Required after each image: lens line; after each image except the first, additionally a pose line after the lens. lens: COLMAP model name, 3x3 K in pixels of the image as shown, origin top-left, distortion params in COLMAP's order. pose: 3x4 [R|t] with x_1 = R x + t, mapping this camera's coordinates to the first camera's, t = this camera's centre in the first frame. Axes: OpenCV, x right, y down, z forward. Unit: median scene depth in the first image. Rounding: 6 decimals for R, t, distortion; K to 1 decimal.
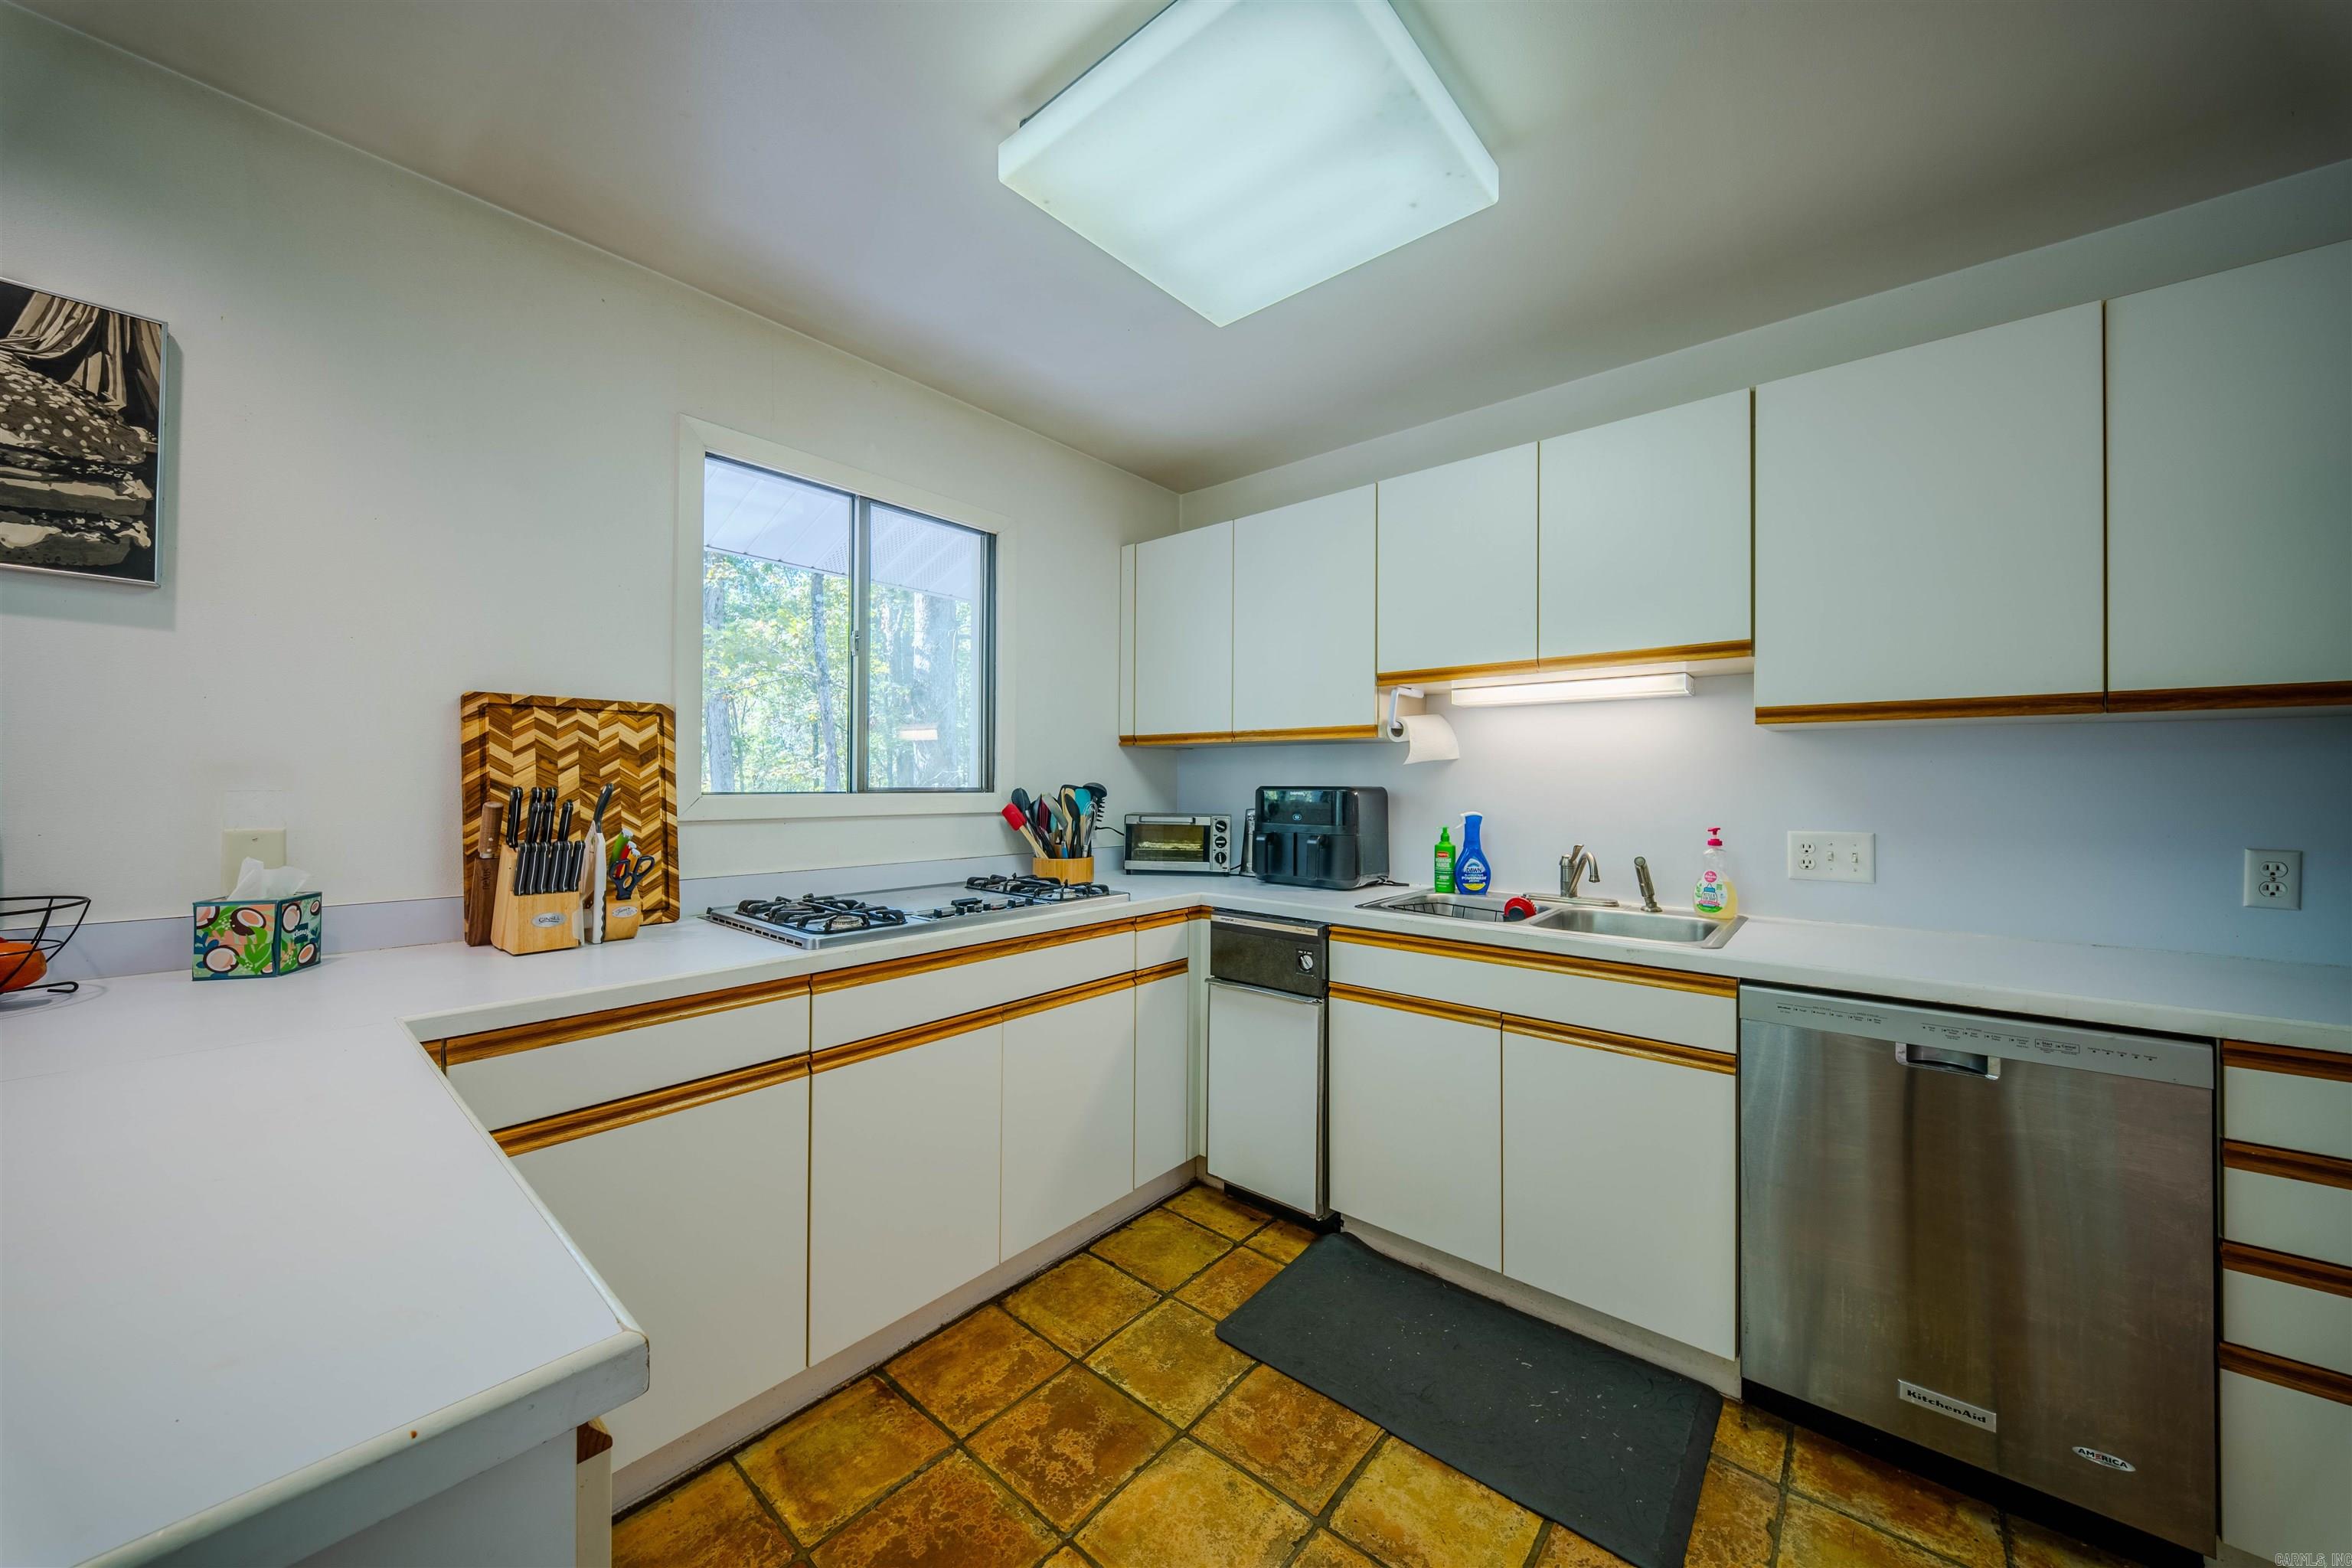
lens RADIAL K [[821.6, 0, 1187.9], [0, 821.6, 775.9], [0, 0, 1]] dist [-0.004292, -0.001624]
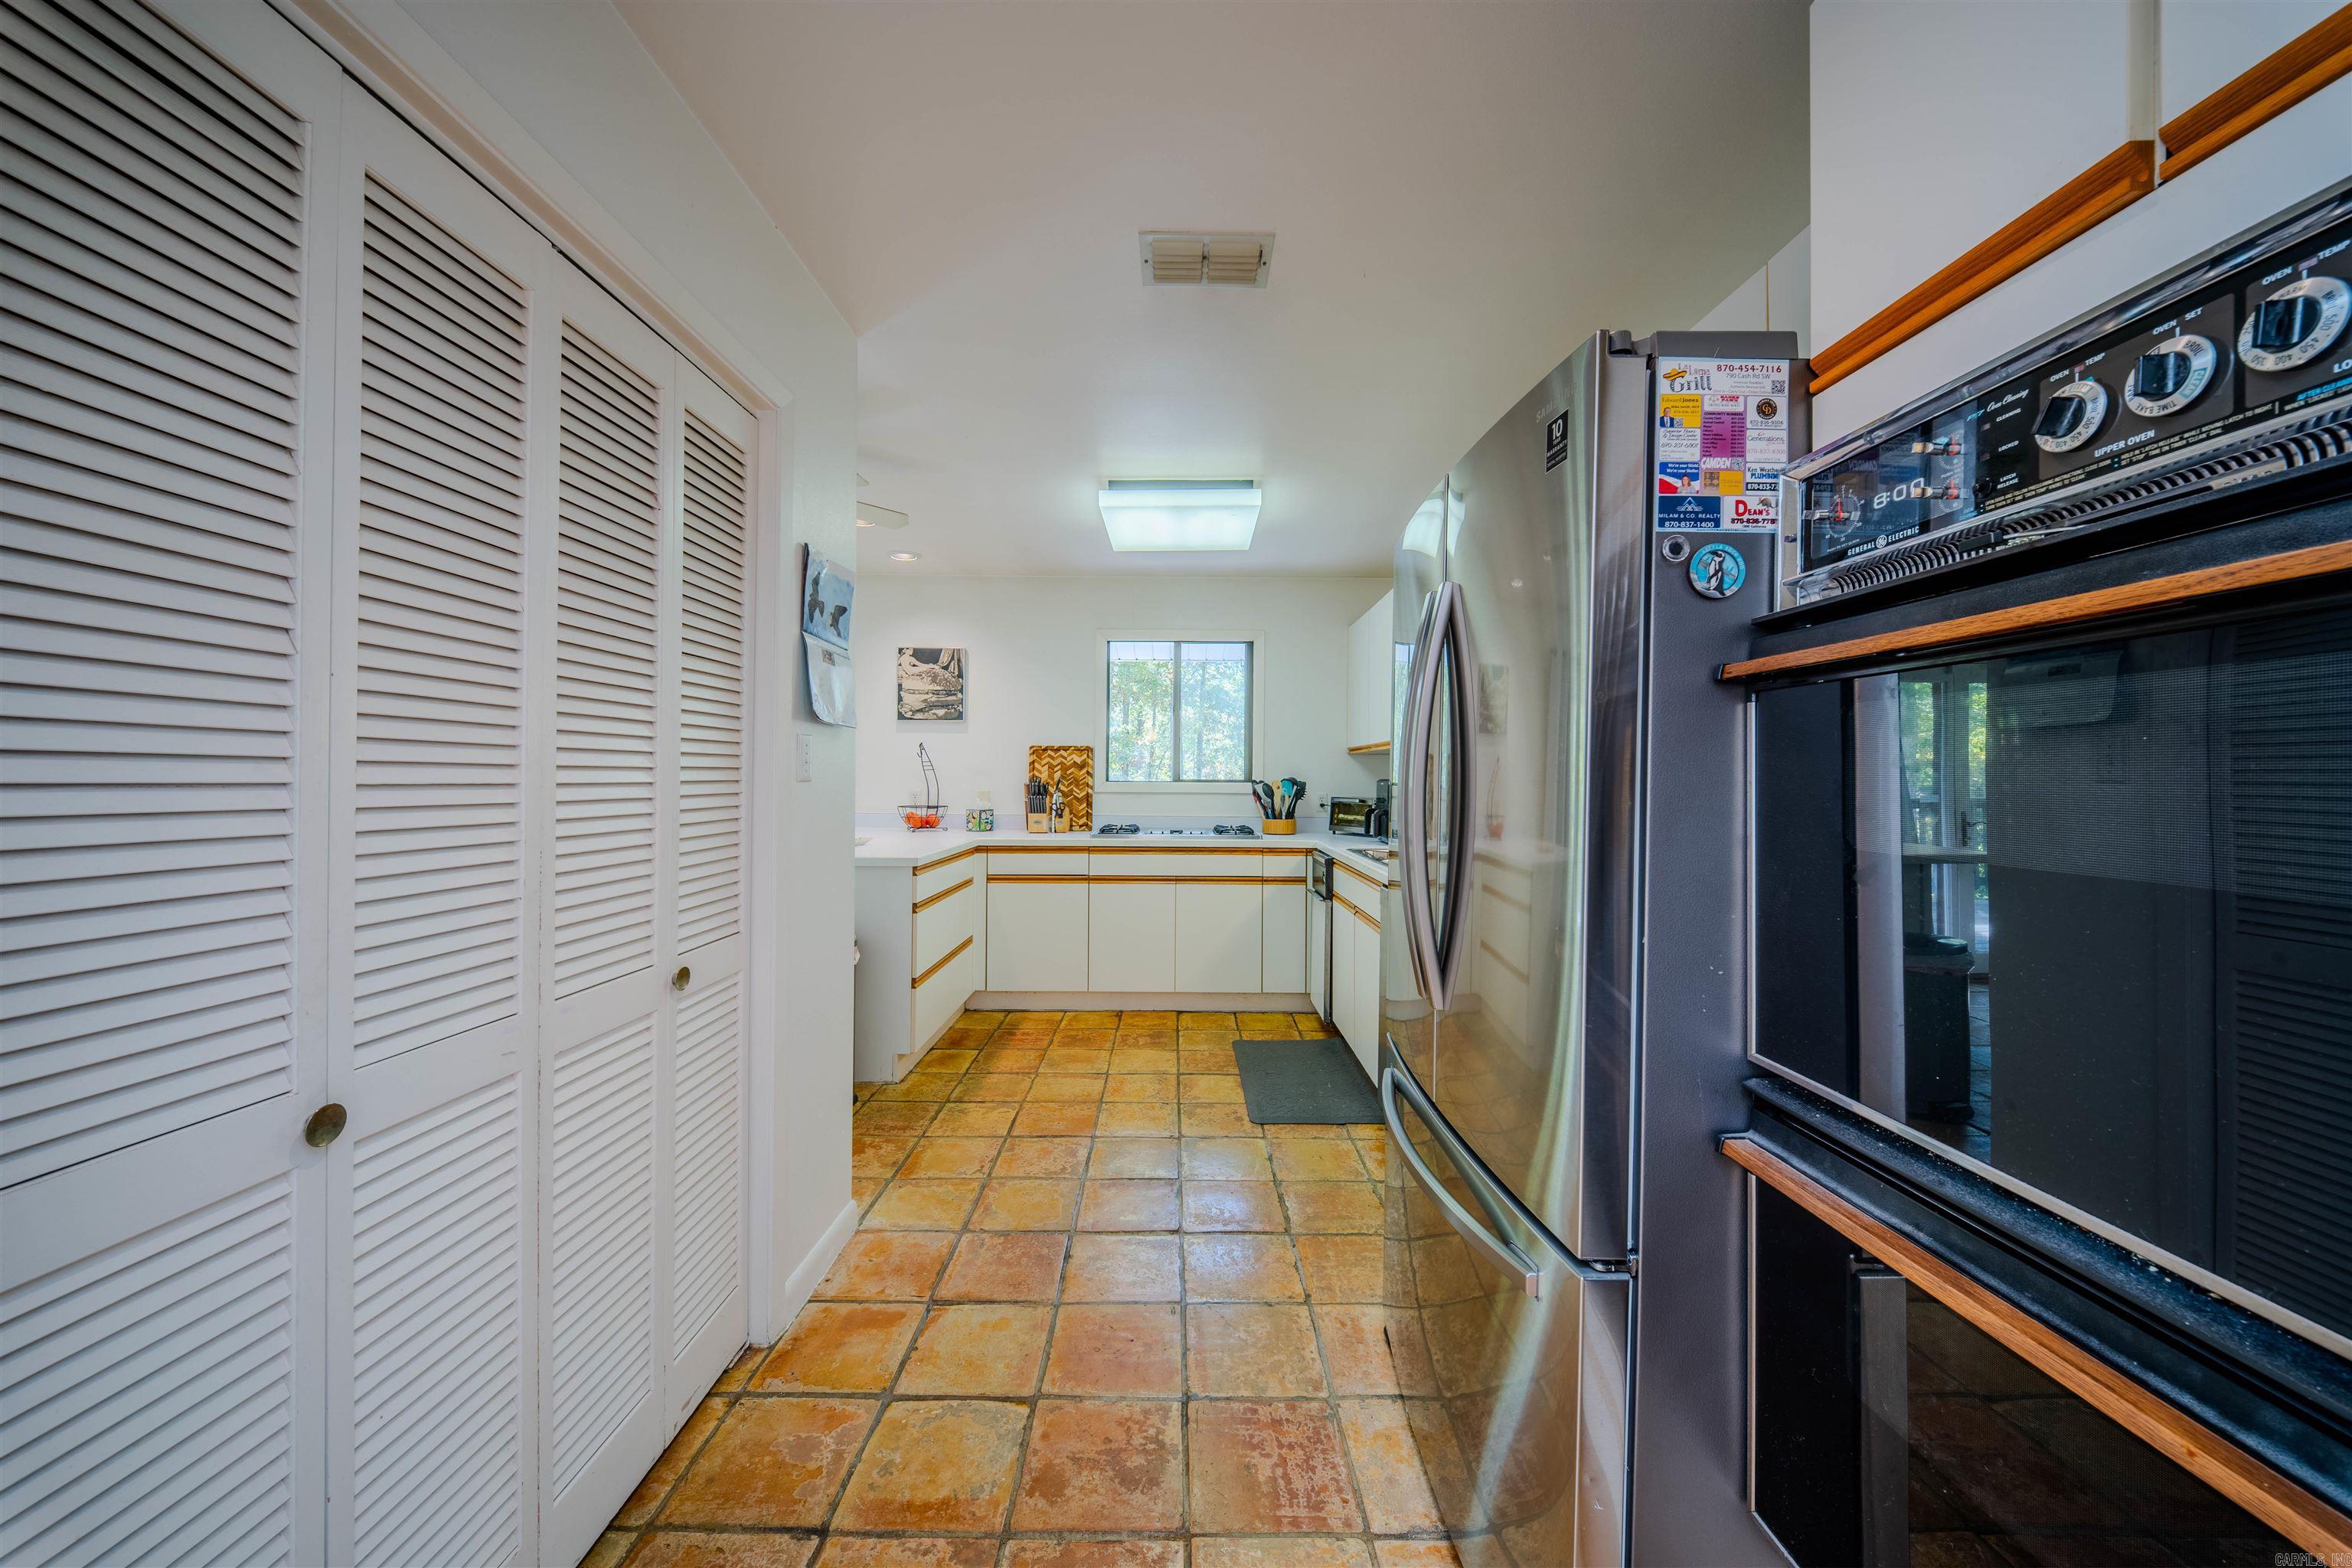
lens RADIAL K [[821.6, 0, 1165.1], [0, 821.6, 779.6], [0, 0, 1]] dist [-0.004292, -0.001624]
pose [[0.635537, 0.003339, -0.772063, 1.625167], [0.003769, 0.999965, 0.007426, -0.000677], [0.772061, -0.007630, 0.635503, -0.483329]]
